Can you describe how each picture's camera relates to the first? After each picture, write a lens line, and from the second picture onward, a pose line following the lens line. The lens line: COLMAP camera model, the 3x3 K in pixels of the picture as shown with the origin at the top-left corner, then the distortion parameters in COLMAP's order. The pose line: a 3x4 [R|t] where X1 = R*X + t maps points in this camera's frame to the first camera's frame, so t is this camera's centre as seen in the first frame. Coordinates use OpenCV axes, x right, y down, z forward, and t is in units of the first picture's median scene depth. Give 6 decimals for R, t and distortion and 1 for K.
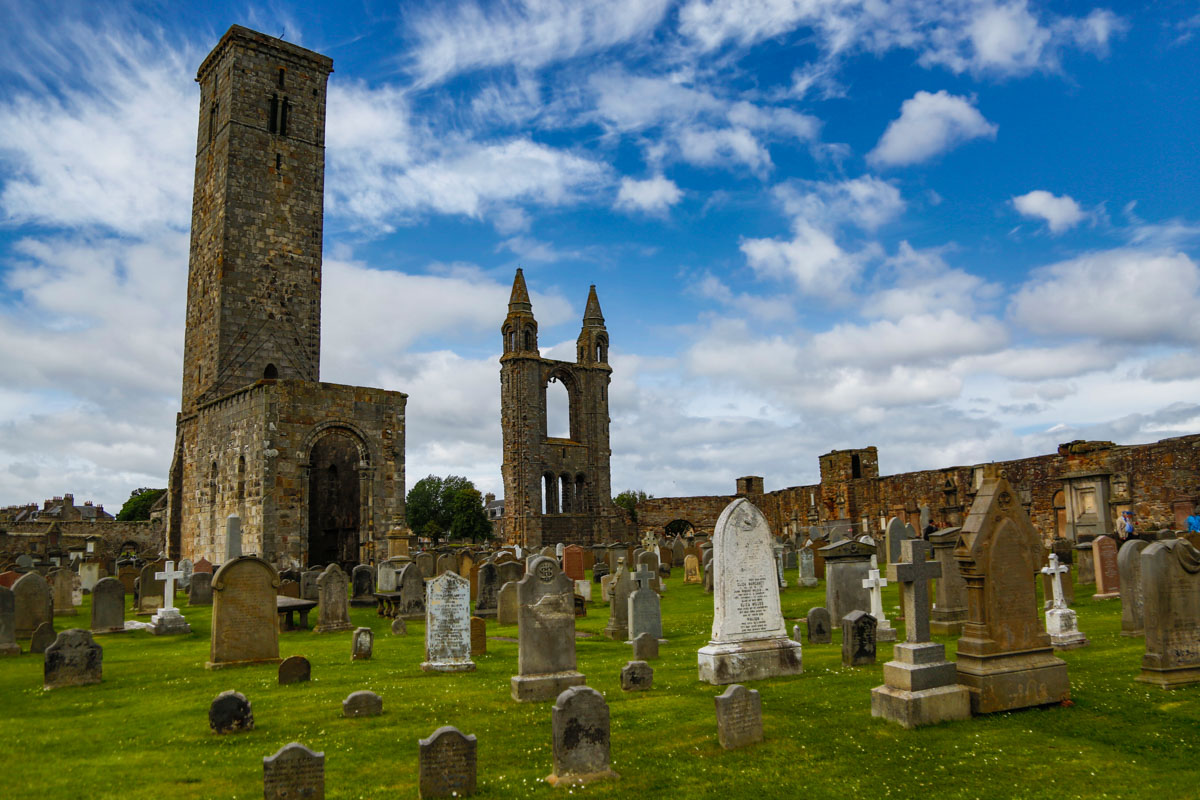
lens RADIAL K [[880.8, 0, 600.9], [0, 880.8, 404.8], [0, 0, 1]] dist [-0.086091, 0.015753]
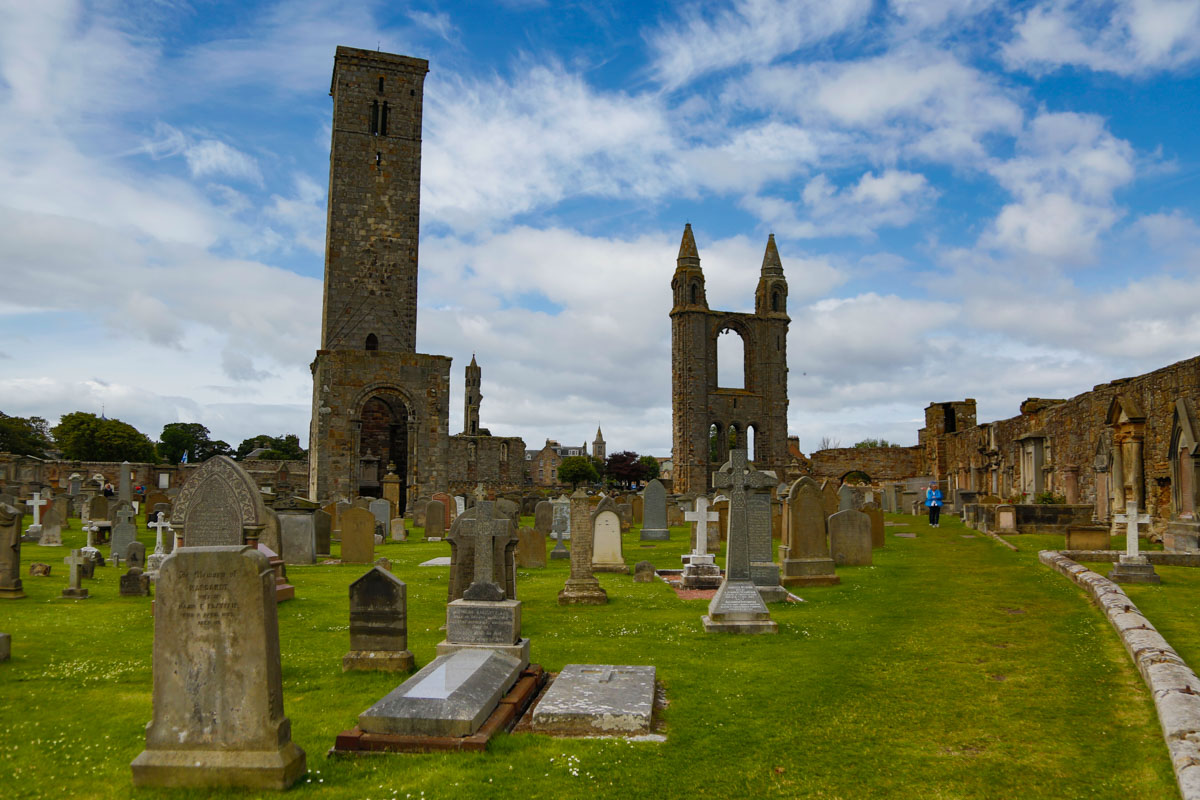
lens RADIAL K [[880.8, 0, 607.7], [0, 880.8, 398.0], [0, 0, 1]] dist [-0.086091, 0.015753]
pose [[0.928767, -0.005098, -0.370629, 0.347582], [0.025616, 0.998398, 0.050459, -0.010747], [0.369778, -0.056359, 0.927409, 0.007724]]
